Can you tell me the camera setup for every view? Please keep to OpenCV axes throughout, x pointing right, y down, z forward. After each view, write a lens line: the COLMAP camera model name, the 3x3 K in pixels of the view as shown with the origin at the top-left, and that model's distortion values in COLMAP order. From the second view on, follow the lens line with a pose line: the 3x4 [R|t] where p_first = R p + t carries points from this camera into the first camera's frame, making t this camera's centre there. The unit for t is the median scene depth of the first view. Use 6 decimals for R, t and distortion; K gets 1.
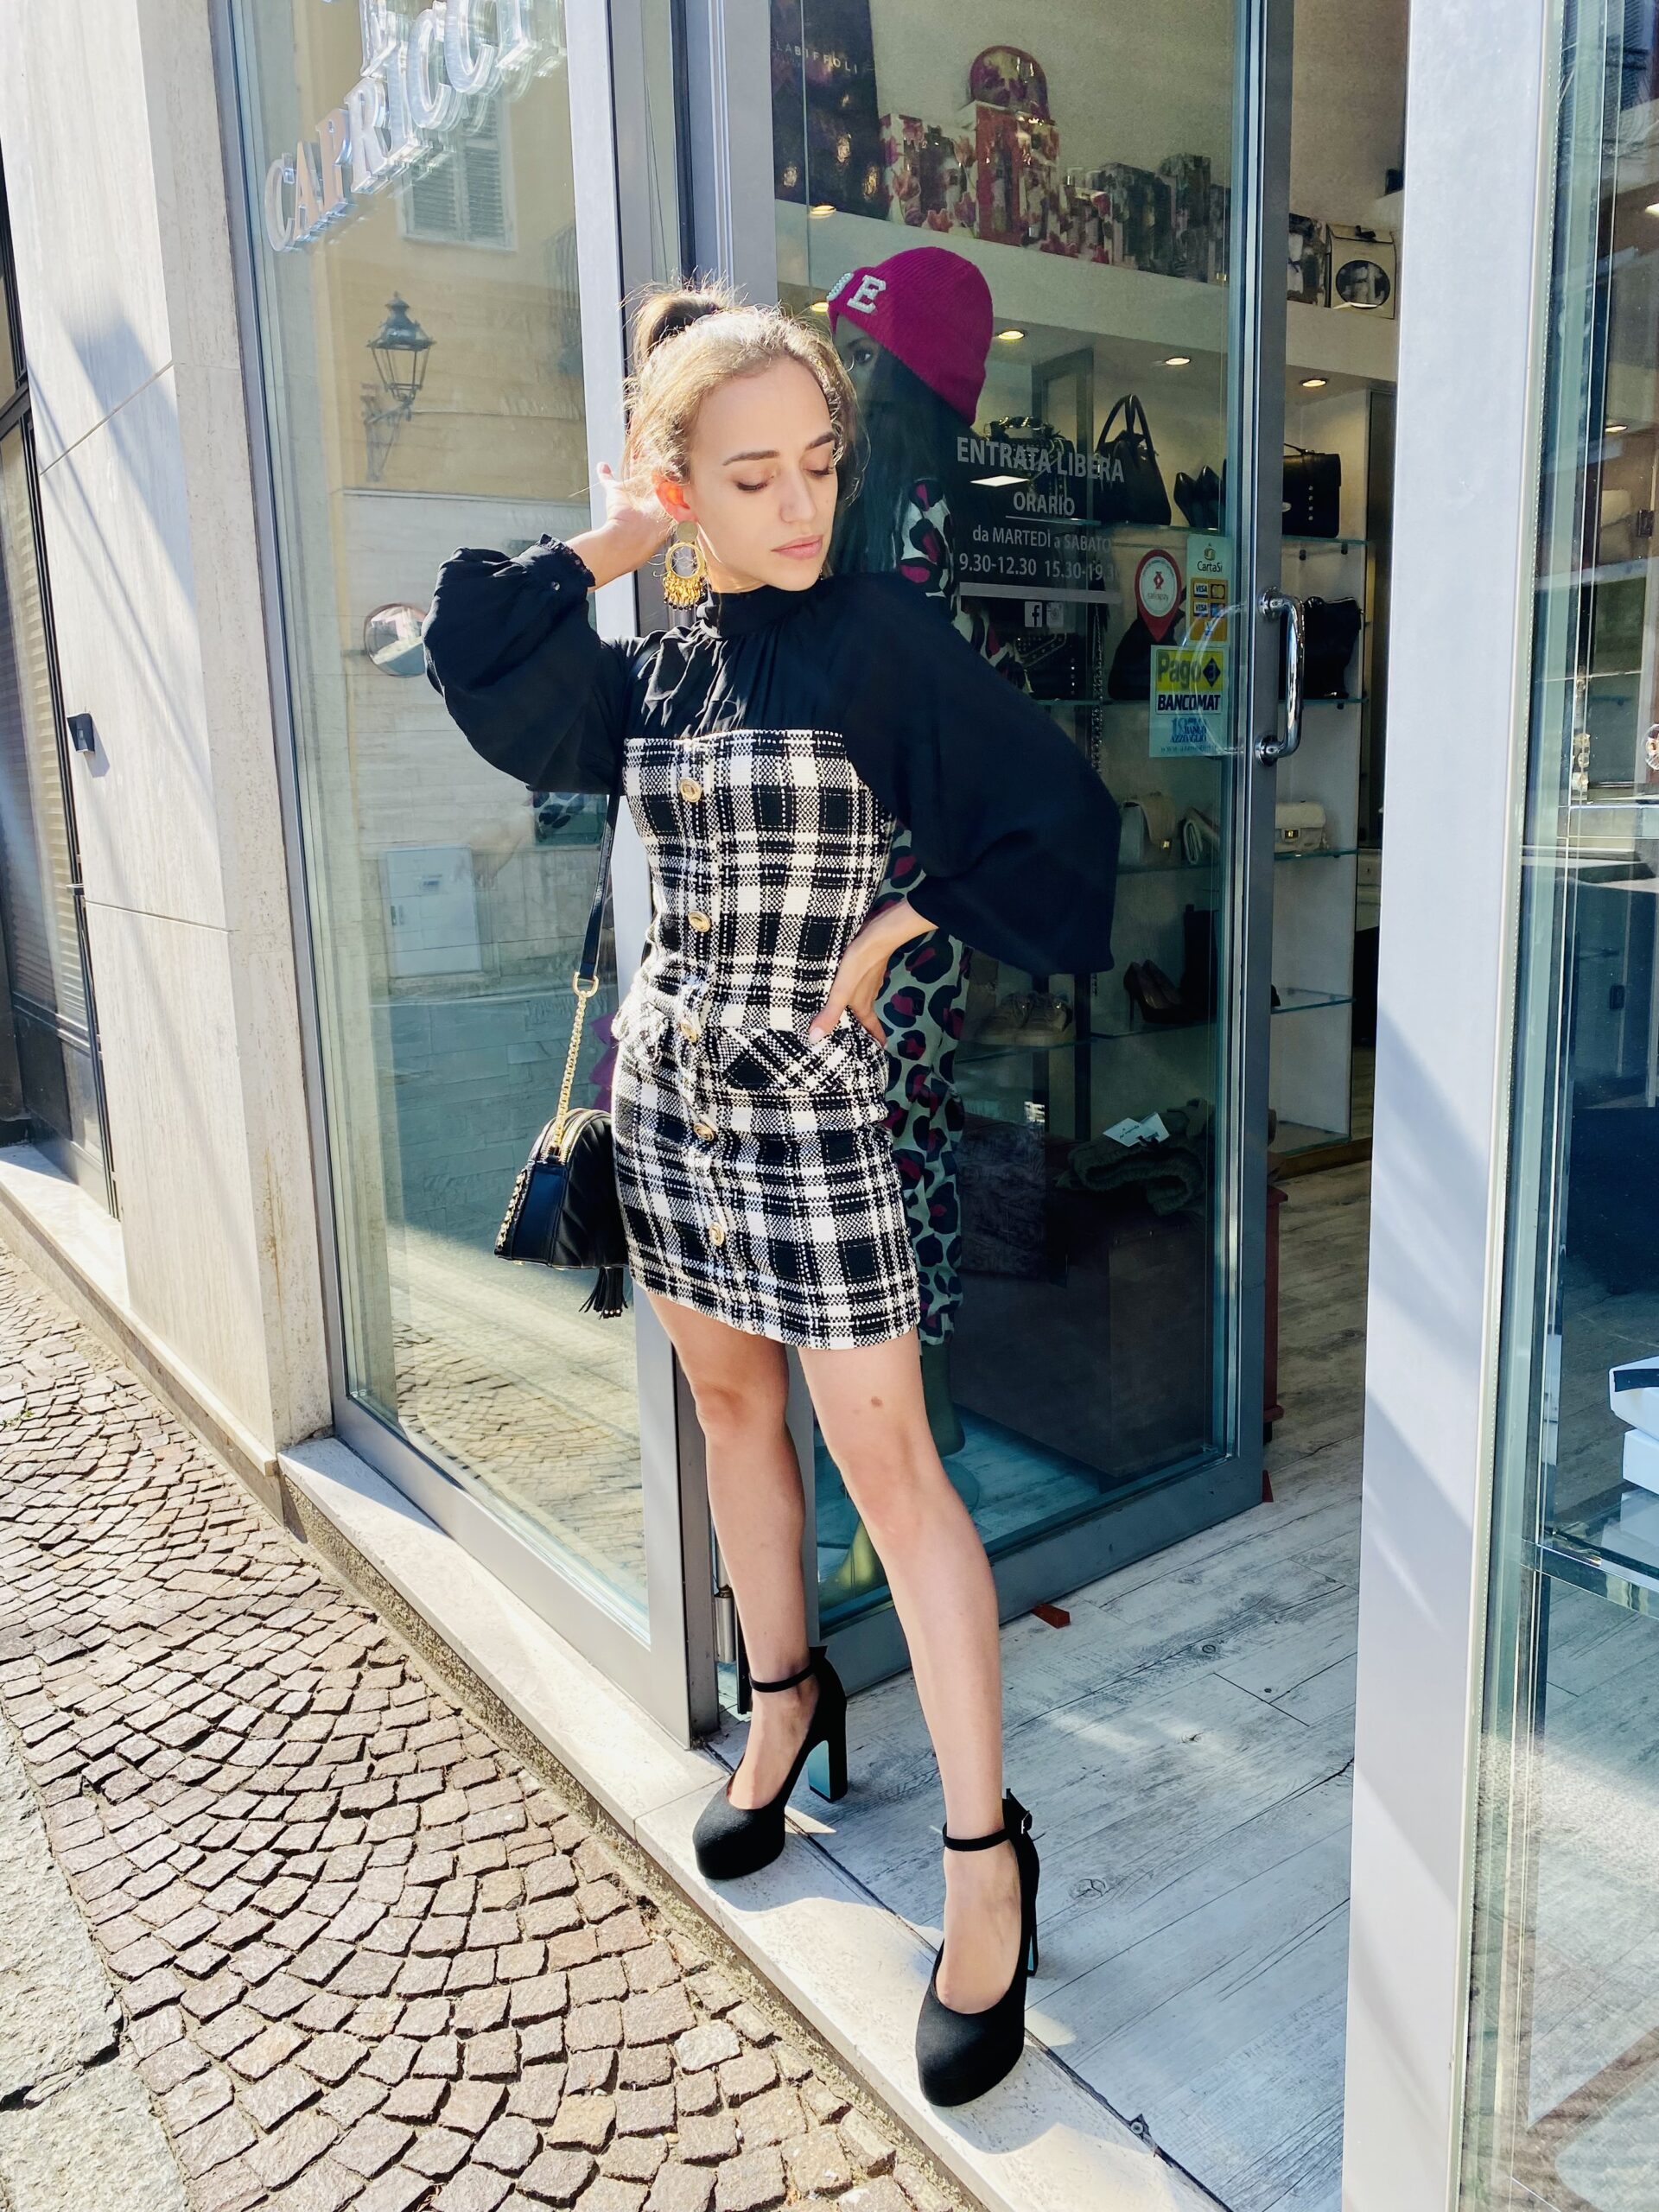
lens RADIAL K [[1664.0, 0, 819.7], [0, 1664.0, 1098.8], [0, 0, 1]] dist [0.006374, 0.004690]
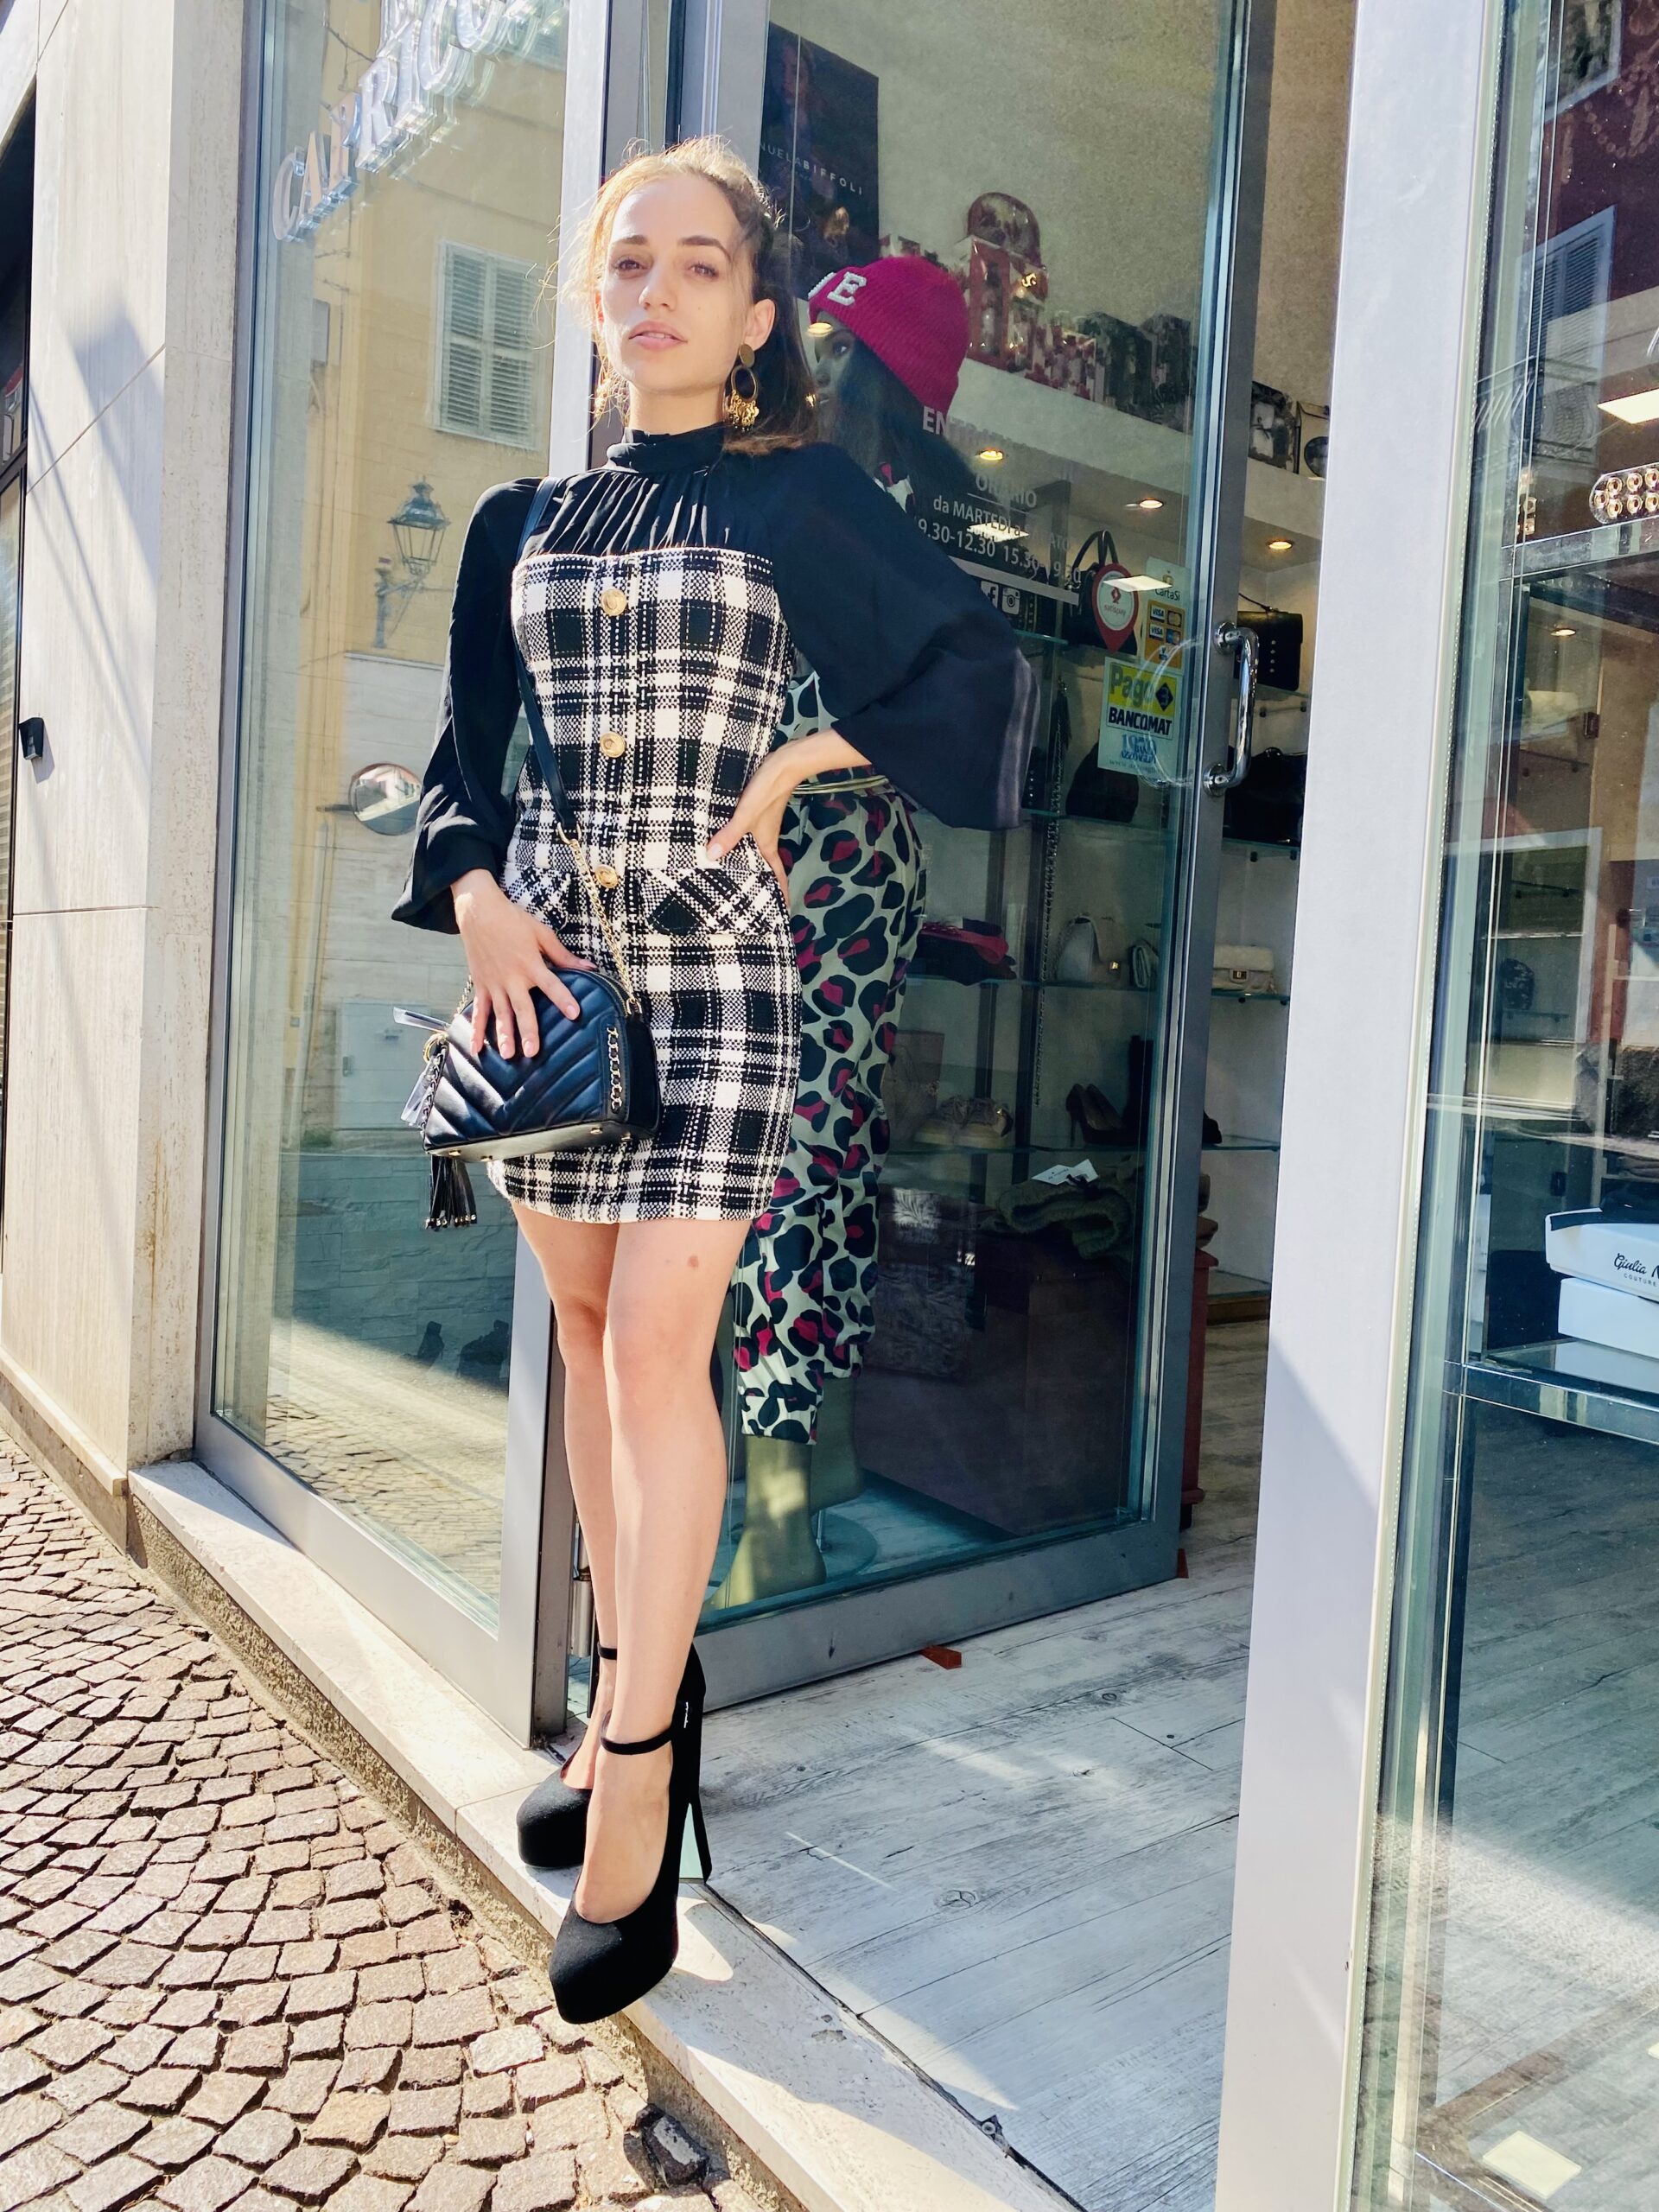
lens RADIAL K [[1669.1, 0, 822.9], [0, 1669.1, 1071.2], [0, 0, 1]] dist [0.009347, -0.004215]
pose [[0.996376, 0.080865, 0.026387, 0.023806], [-0.076500, 0.987517, -0.137686, 0.127307], [-0.037191, 0.135169, 0.990124, 0.046872]]
